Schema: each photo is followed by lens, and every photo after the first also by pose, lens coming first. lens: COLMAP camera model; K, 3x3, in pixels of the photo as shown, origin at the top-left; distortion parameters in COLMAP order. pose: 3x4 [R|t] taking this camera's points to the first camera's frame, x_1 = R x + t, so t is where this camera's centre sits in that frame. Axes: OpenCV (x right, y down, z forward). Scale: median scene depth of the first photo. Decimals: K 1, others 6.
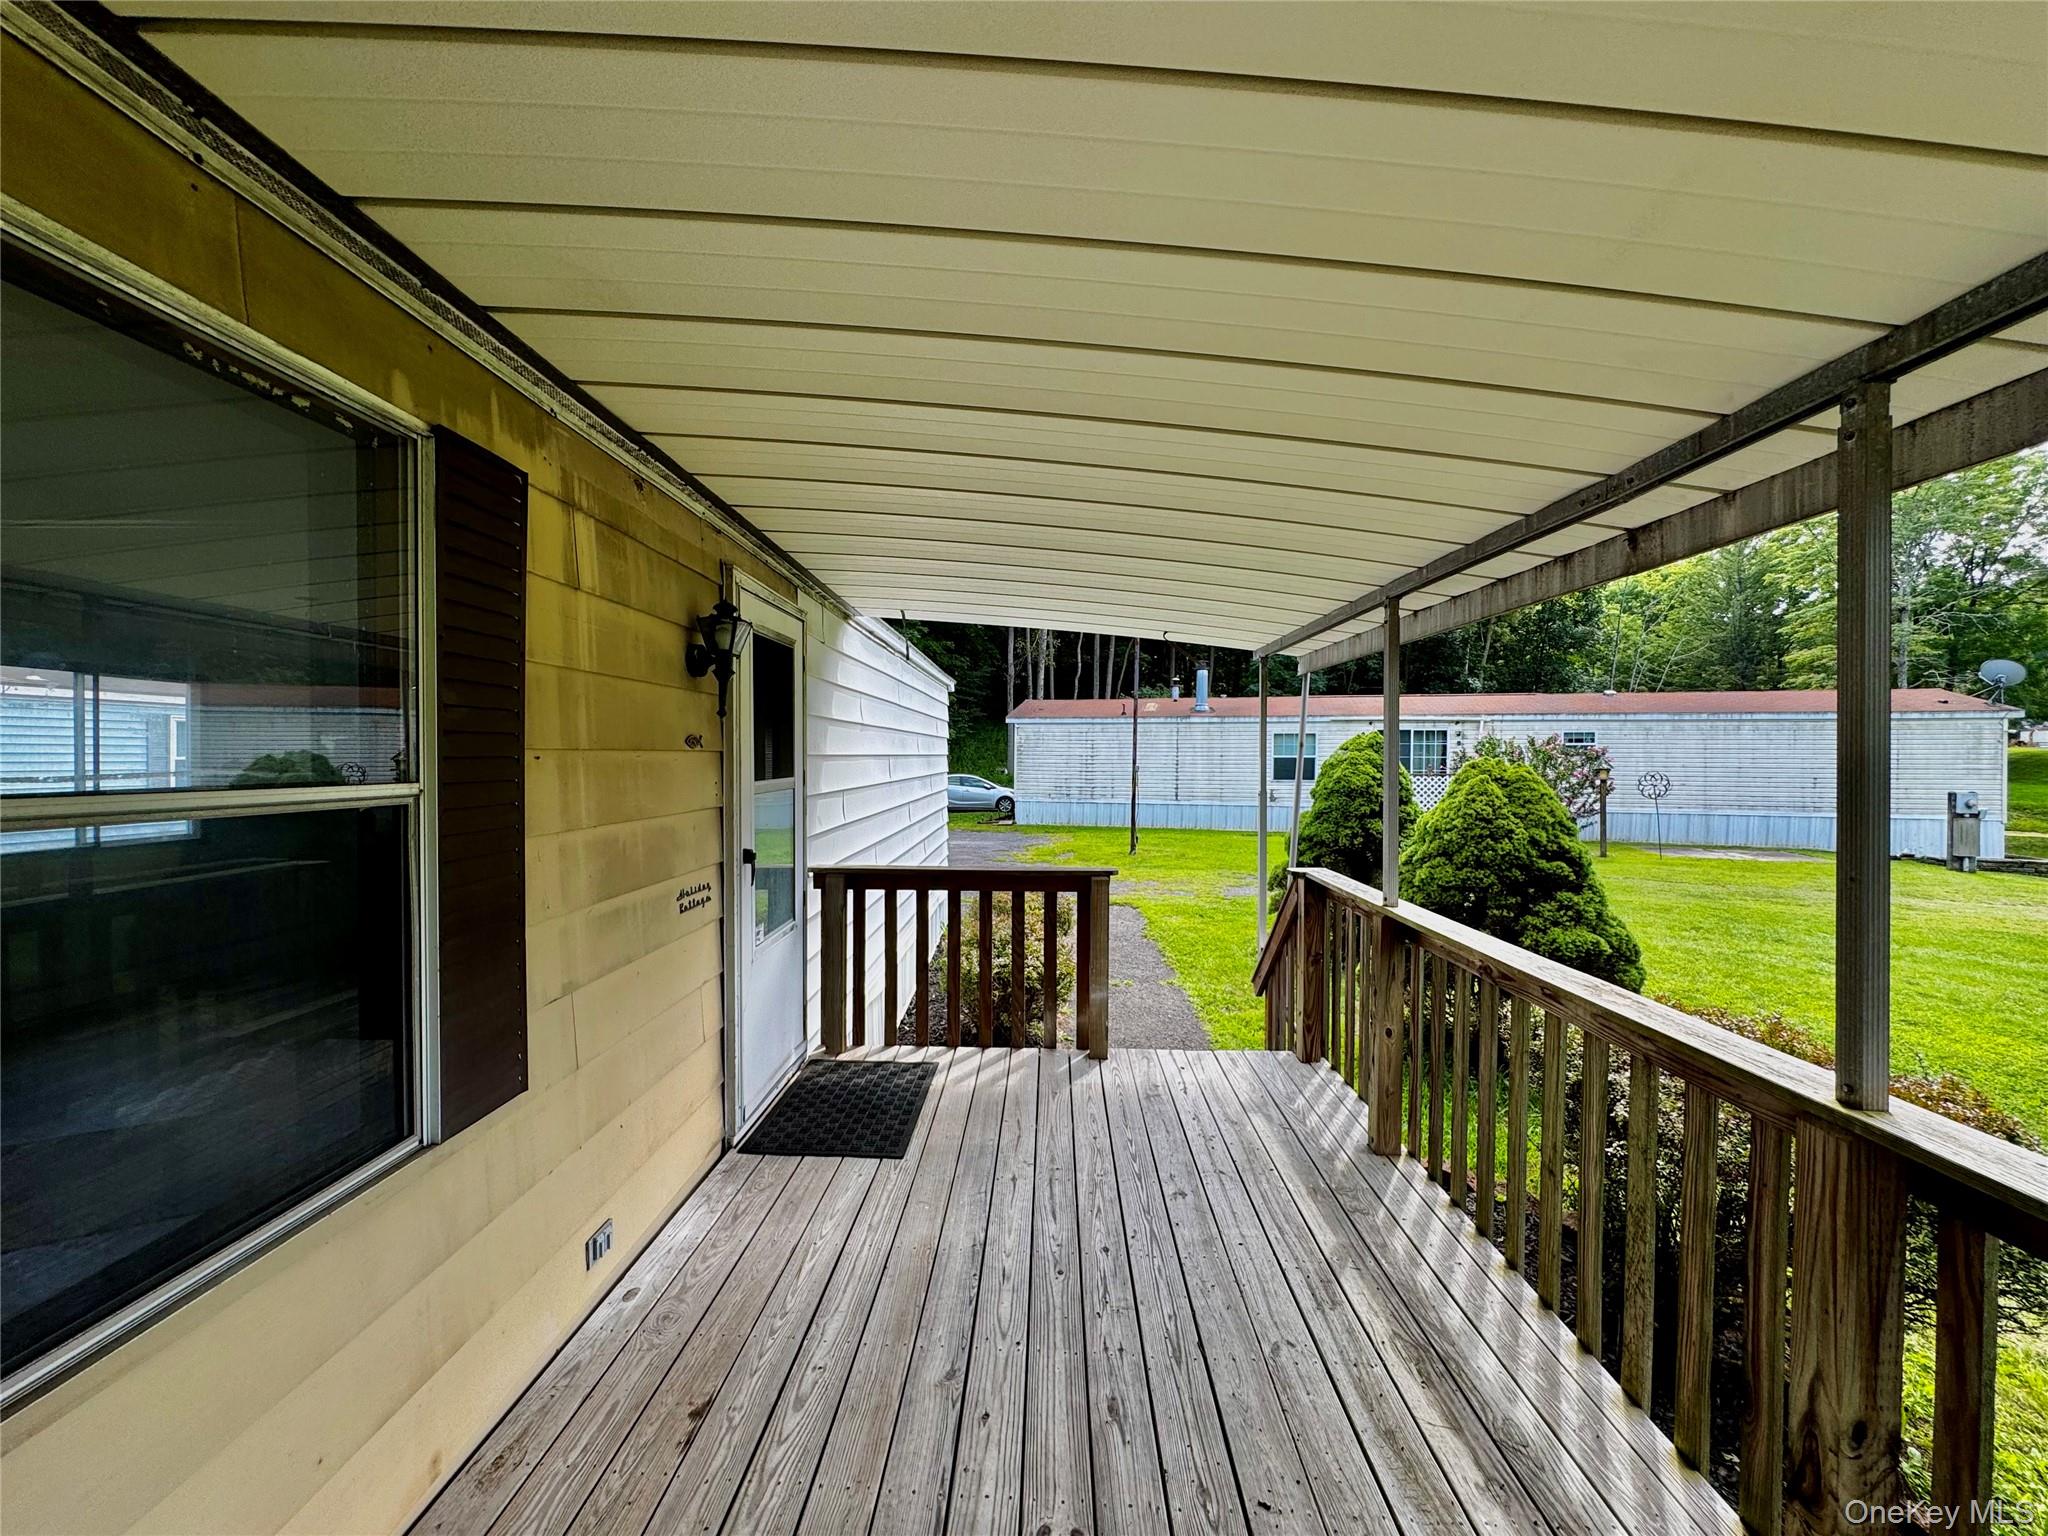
lens RADIAL K [[817.6, 0, 1024.0], [0, 817.6, 768.0], [0, 0, 1]] dist [-0.001127, 0.000292]
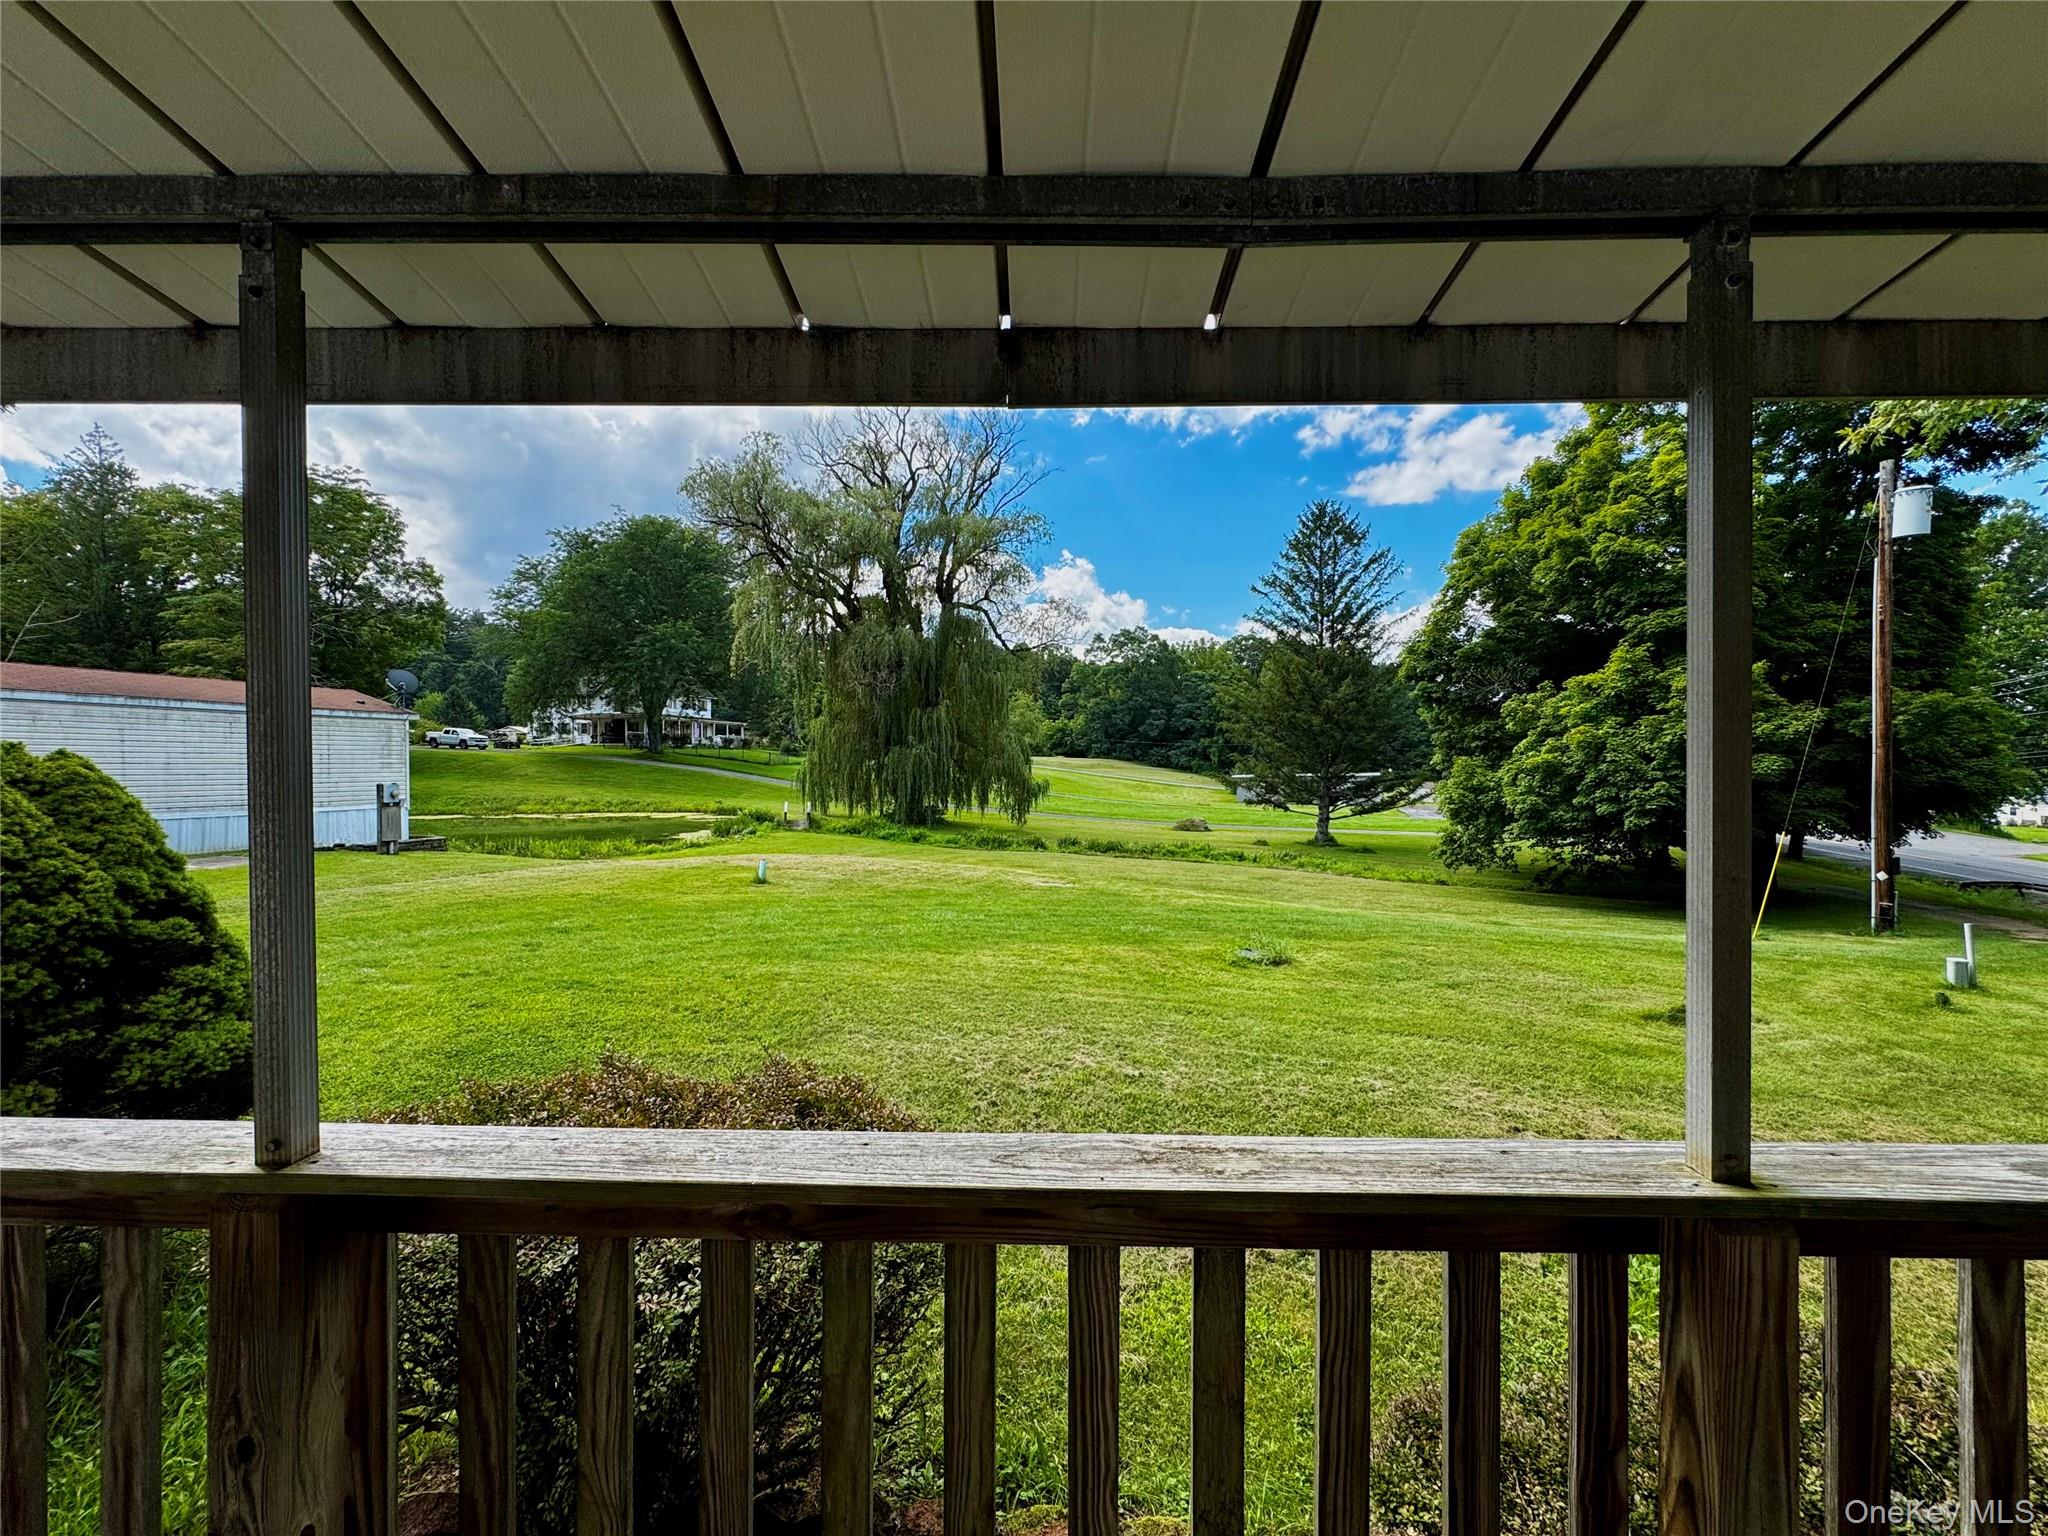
lens RADIAL K [[817.6, 0, 1024.0], [0, 817.6, 768.0], [0, 0, 1]] dist [-0.001127, 0.000292]
pose [[-0.005384, -0.012148, 0.999912, 0.061804], [0.008391, 0.999890, 0.012193, 0.004522], [-0.999950, 0.008456, -0.005282, 0.375707]]
